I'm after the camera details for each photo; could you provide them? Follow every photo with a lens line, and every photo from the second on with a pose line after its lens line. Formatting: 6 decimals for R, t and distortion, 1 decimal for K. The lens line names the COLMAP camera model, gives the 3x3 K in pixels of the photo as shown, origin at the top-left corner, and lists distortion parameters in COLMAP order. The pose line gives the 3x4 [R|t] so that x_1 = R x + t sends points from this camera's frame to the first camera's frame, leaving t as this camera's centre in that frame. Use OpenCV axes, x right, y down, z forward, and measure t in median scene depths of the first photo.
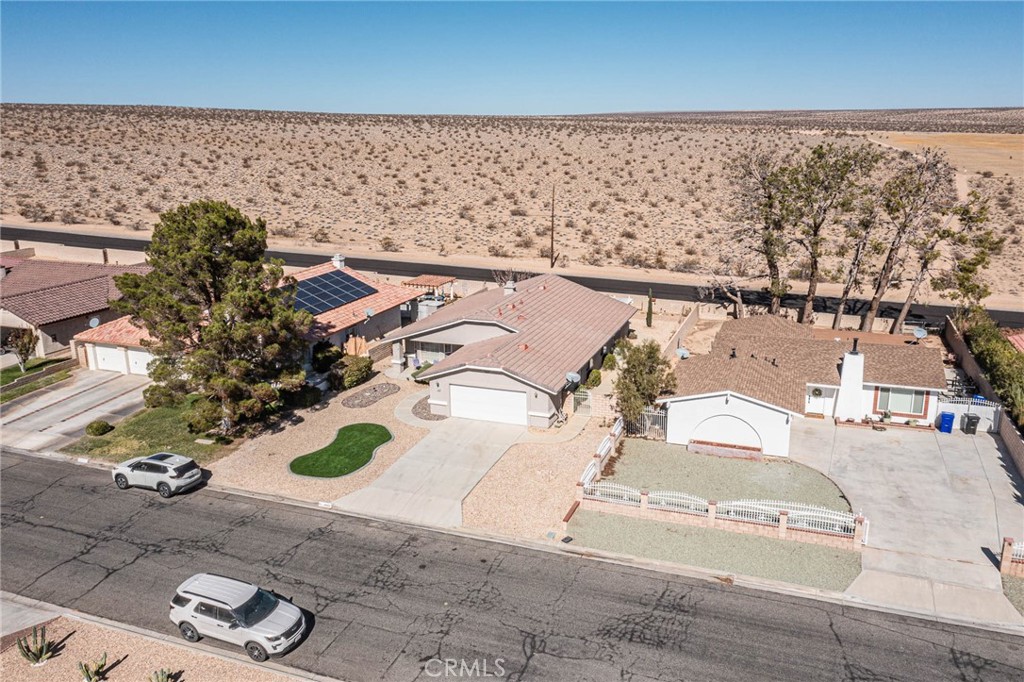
lens RADIAL K [[807.6, 0, 515.7], [0, 807.6, 339.1], [0, 0, 1]] dist [-0.010306, -0.000055]
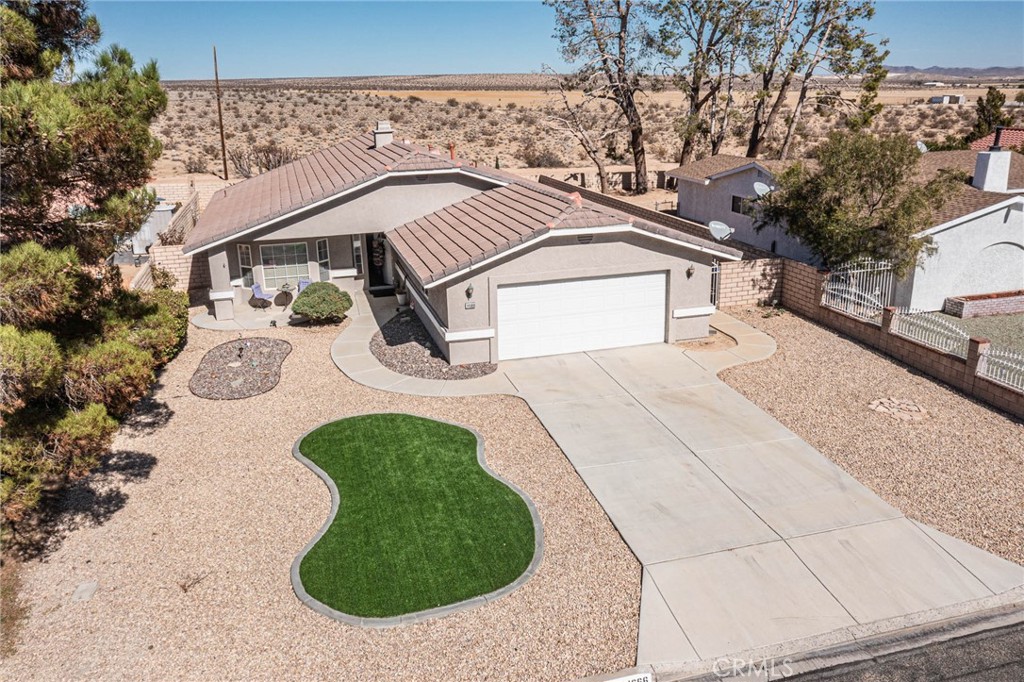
lens RADIAL K [[807.6, 0, 515.7], [0, 807.6, 339.1], [0, 0, 1]] dist [-0.010306, -0.000055]
pose [[0.806918, -0.184200, 0.561207, -0.338160], [0.166170, 0.982550, 0.083570, 0.051427], [-0.566808, 0.025822, 0.823445, 0.670420]]
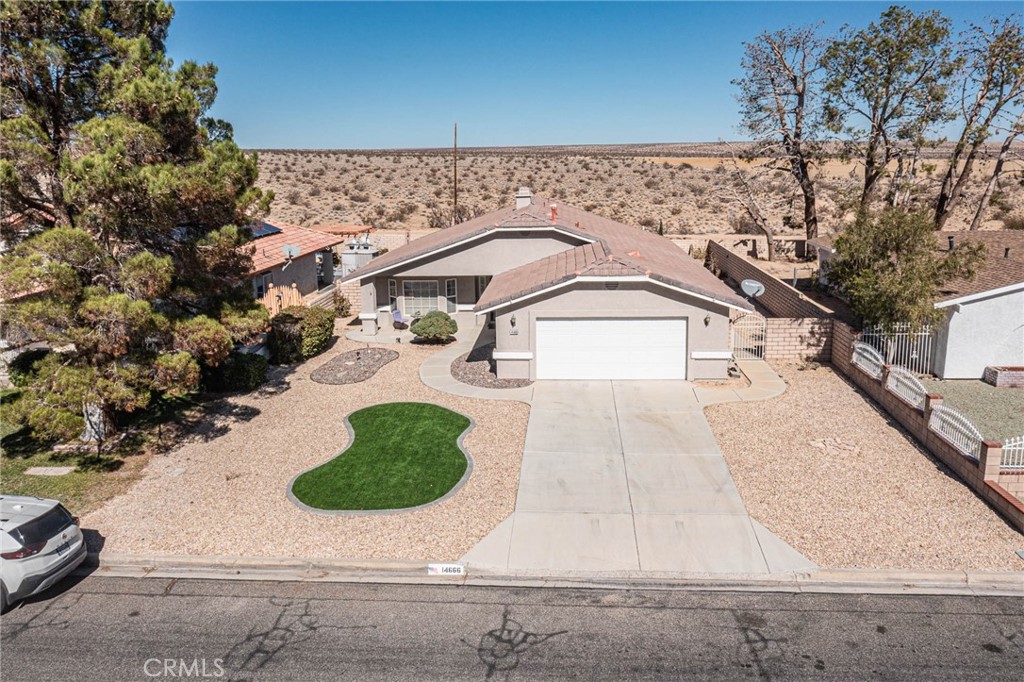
lens RADIAL K [[807.6, 0, 515.7], [0, 807.6, 339.1], [0, 0, 1]] dist [-0.010306, -0.000055]
pose [[0.958216, -0.069218, 0.277545, -0.259804], [0.081725, 0.996084, -0.033736, 0.090850], [-0.274123, 0.055009, 0.960120, 0.505954]]
